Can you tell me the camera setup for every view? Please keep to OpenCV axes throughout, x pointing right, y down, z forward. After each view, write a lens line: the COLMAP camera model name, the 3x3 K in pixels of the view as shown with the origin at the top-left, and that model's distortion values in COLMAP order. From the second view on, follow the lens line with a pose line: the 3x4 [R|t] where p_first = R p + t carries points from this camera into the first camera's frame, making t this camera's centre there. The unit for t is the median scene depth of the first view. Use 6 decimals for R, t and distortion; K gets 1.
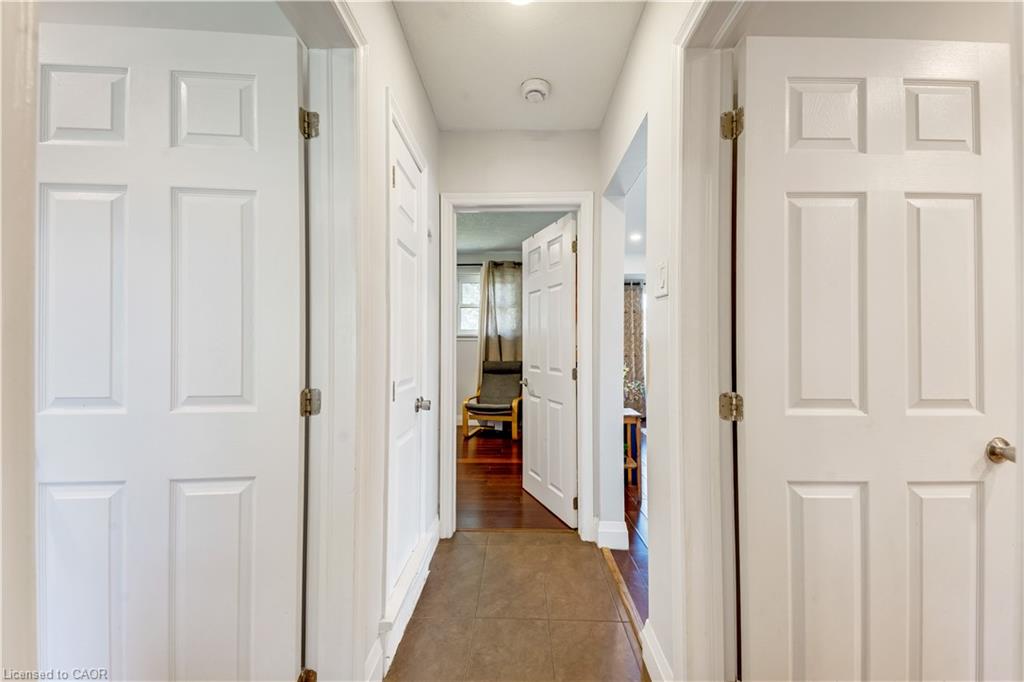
lens RADIAL K [[393.8, 0, 513.7], [0, 393.8, 343.2], [0, 0, 1]] dist [-0.001153, -0.000509]
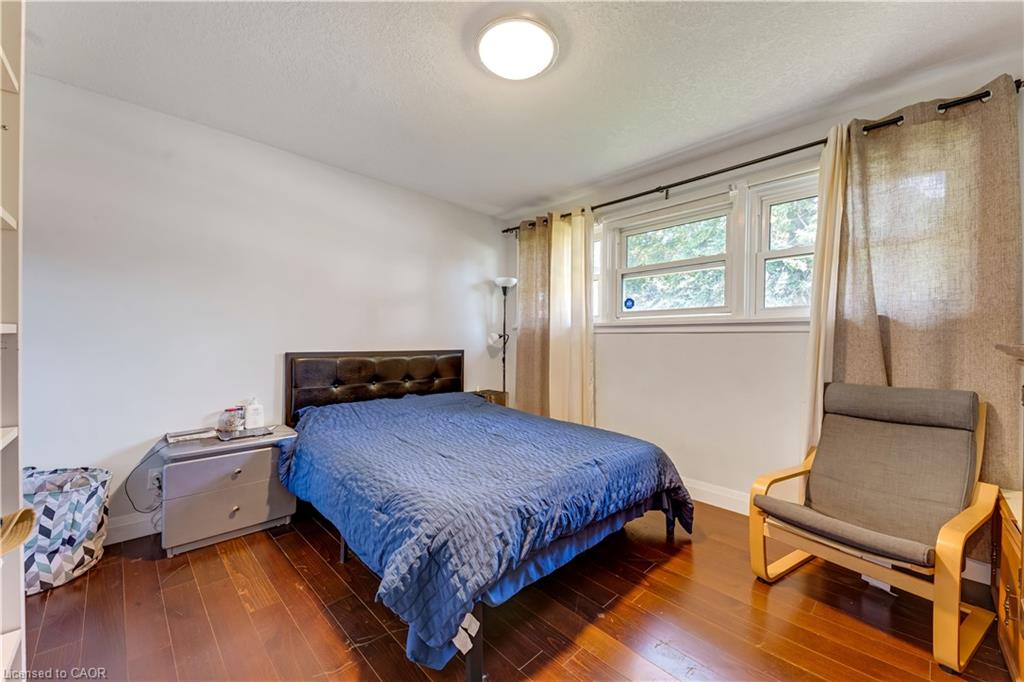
lens RADIAL K [[393.8, 0, 516.0], [0, 393.8, 344.6], [0, 0, 1]] dist [-0.001153, -0.000509]
pose [[0.701132, 0.010187, -0.712959, -0.014477], [-0.004149, 0.999939, 0.010207, 0.004060], [0.713020, -0.004198, 0.701132, 0.497621]]
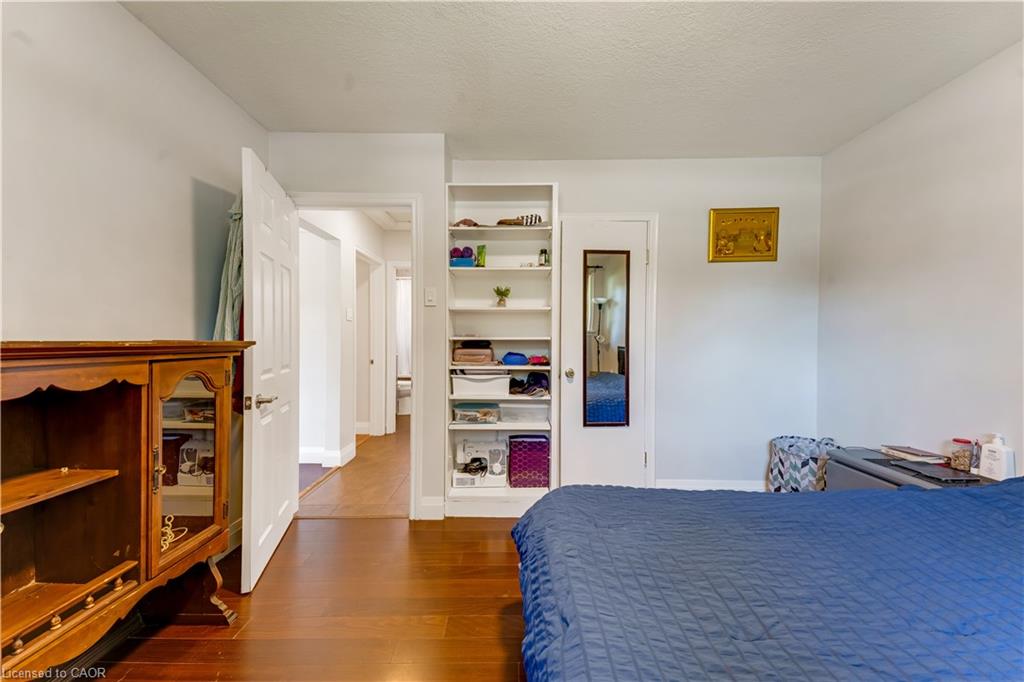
lens RADIAL K [[393.8, 0, 512.3], [0, 393.8, 341.0], [0, 0, 1]] dist [-0.001153, -0.000509]
pose [[-0.999546, -0.003591, 0.029910, -0.188815], [-0.003603, 0.999993, -0.000360, 0.000348], [-0.029908, -0.000468, -0.999553, 0.925756]]
